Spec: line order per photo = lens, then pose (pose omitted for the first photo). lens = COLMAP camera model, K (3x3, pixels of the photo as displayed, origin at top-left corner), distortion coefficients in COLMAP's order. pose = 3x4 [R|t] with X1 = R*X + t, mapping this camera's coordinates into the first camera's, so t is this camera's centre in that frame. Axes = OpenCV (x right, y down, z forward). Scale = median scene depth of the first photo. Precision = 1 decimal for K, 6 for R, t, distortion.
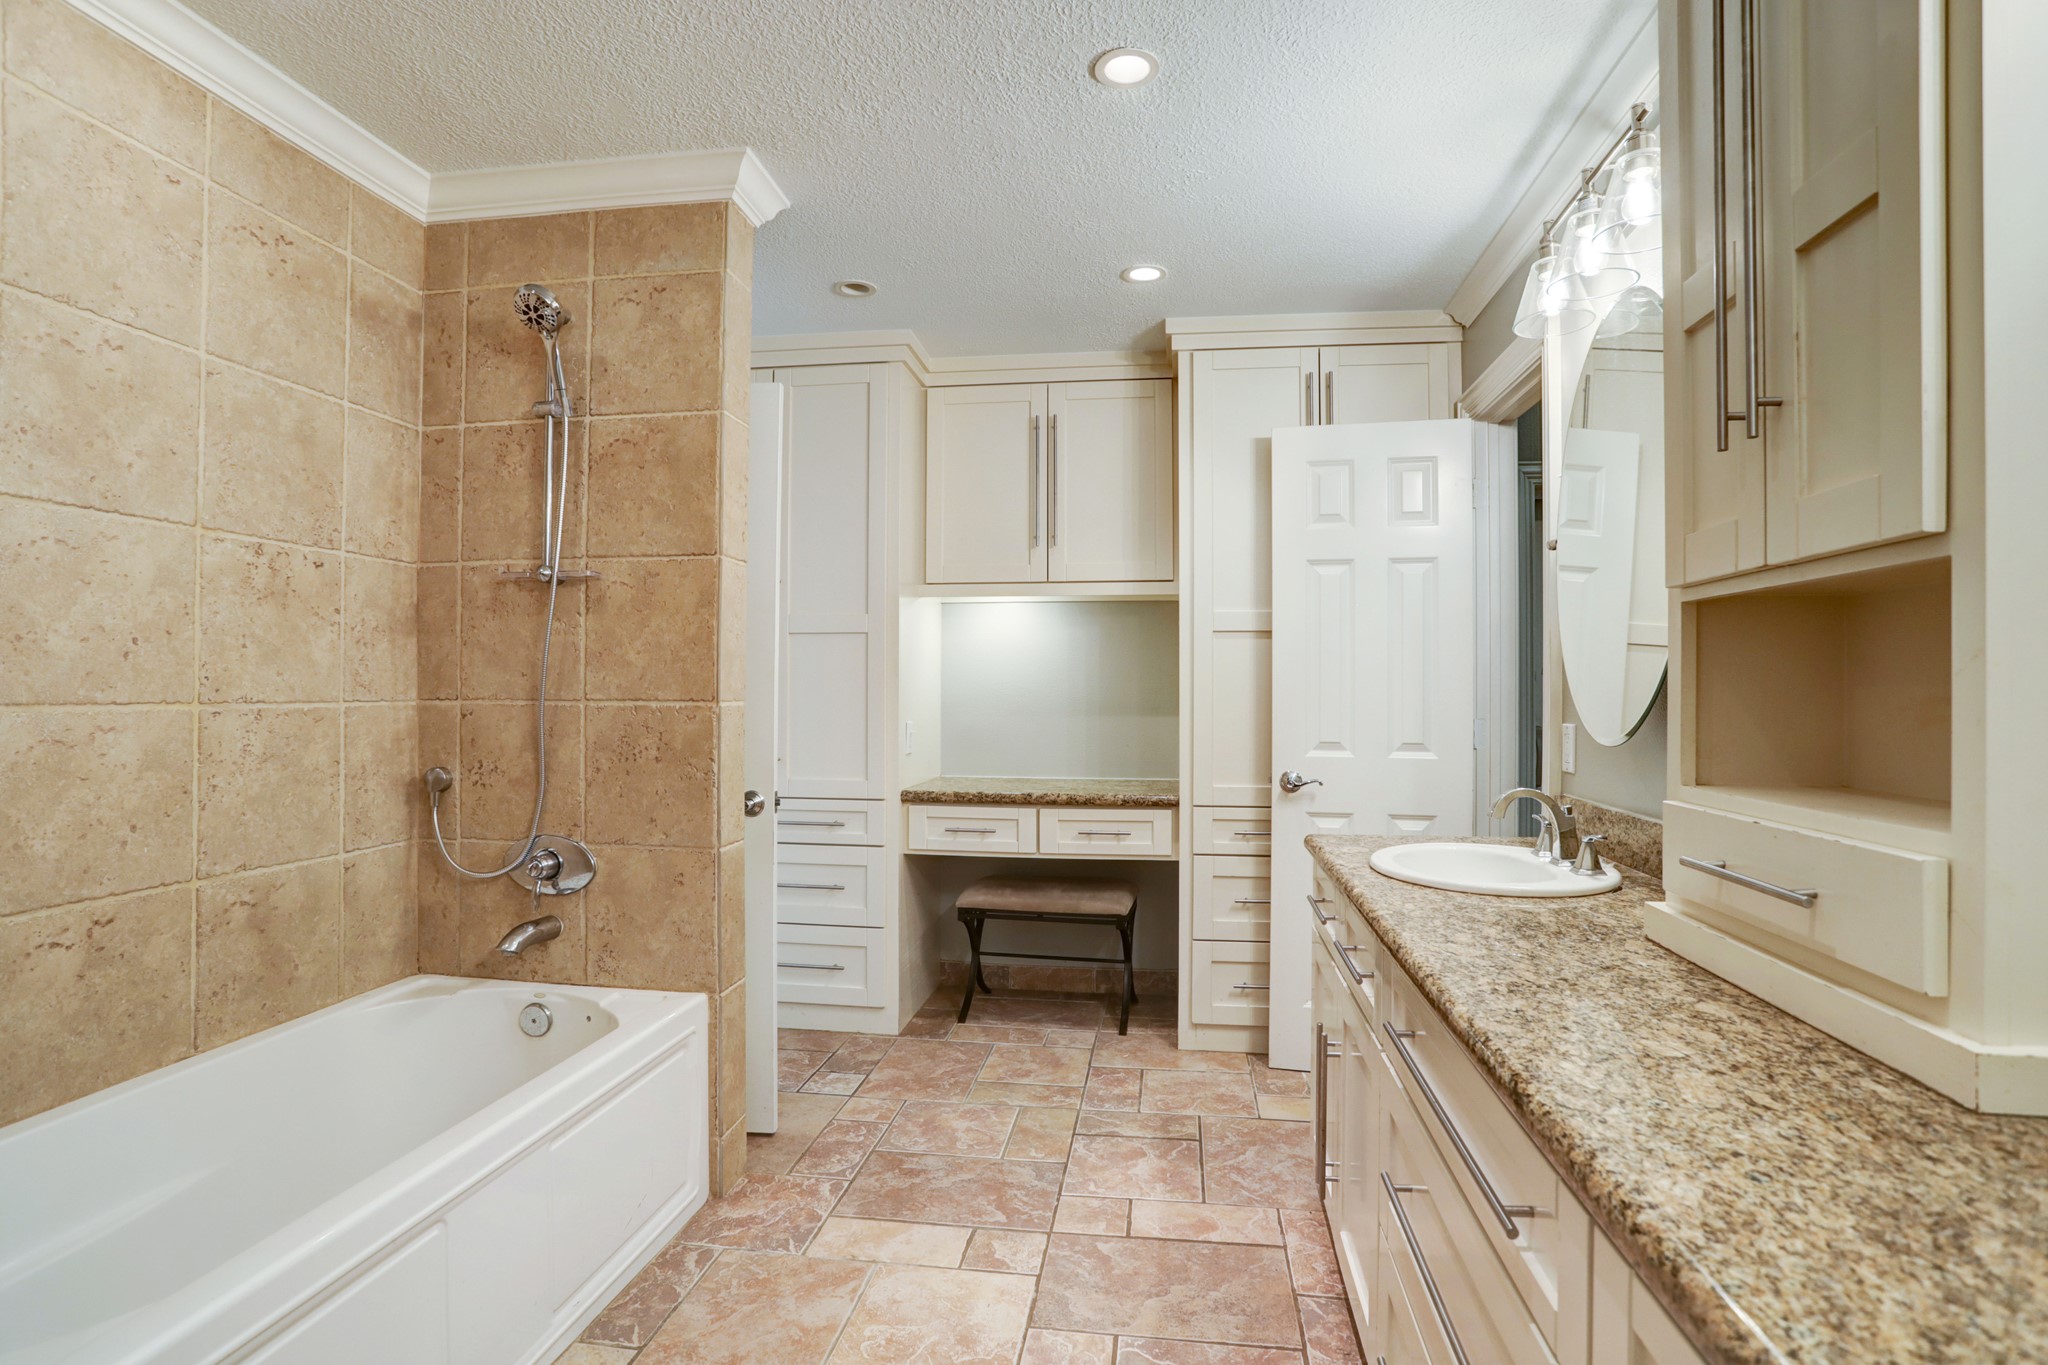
lens RADIAL K [[1000.8, 0, 1031.4], [0, 1000.8, 679.7], [0, 0, 1]] dist [-0.083705, 0.041881]
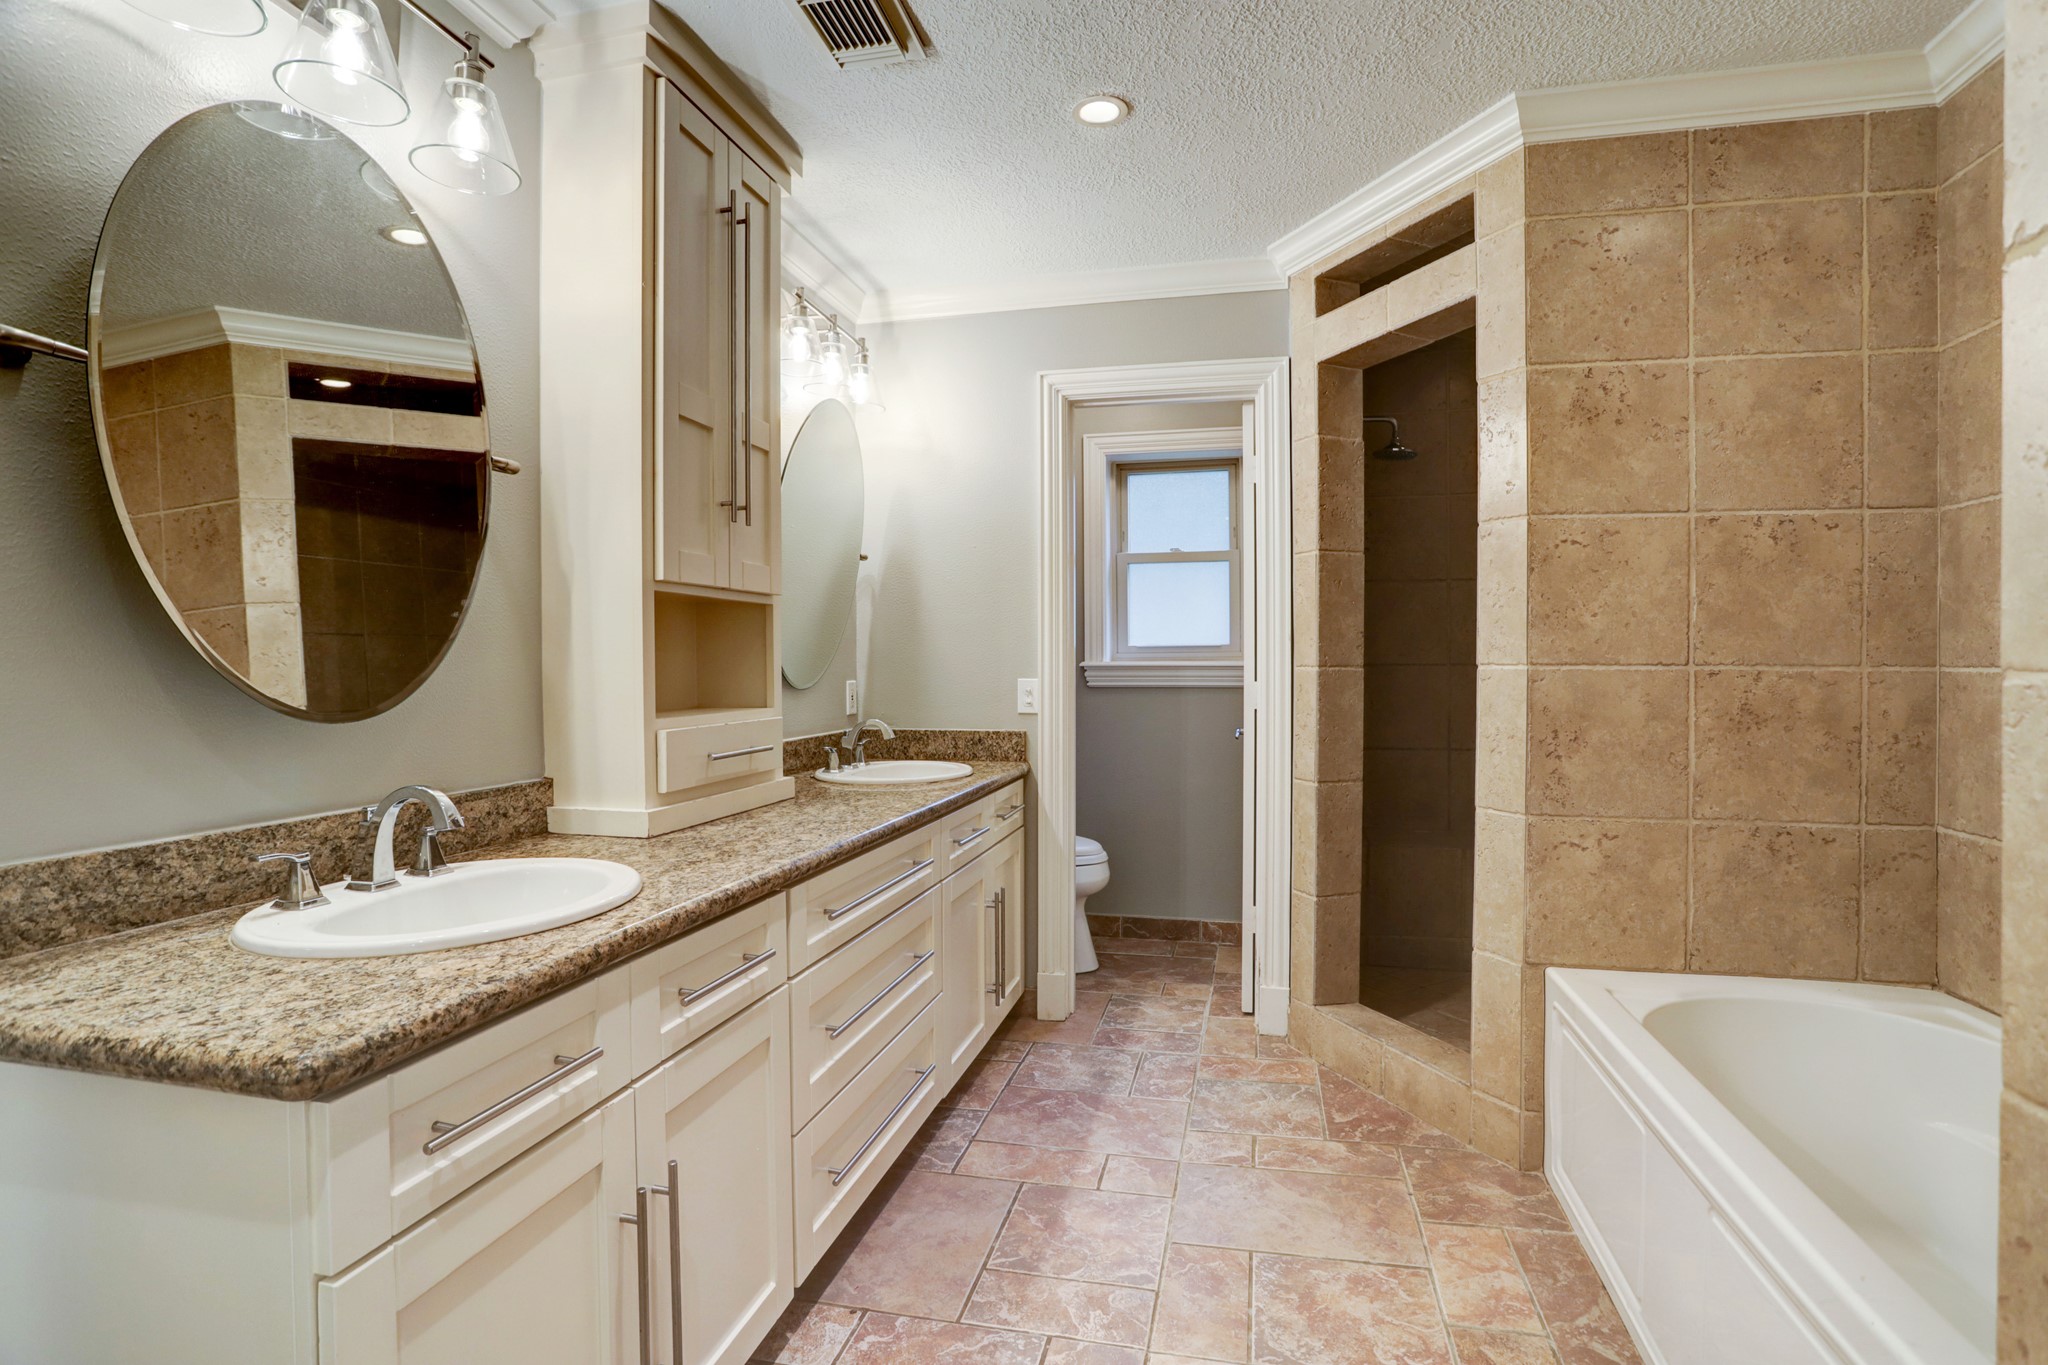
lens RADIAL K [[1000.8, 0, 1031.4], [0, 1000.8, 679.7], [0, 0, 1]] dist [-0.083705, 0.041881]
pose [[-0.086409, 0.022433, -0.996007, 0.431770], [0.016378, 0.999643, 0.021094, 0.004826], [0.996125, -0.014490, -0.086745, 0.384797]]
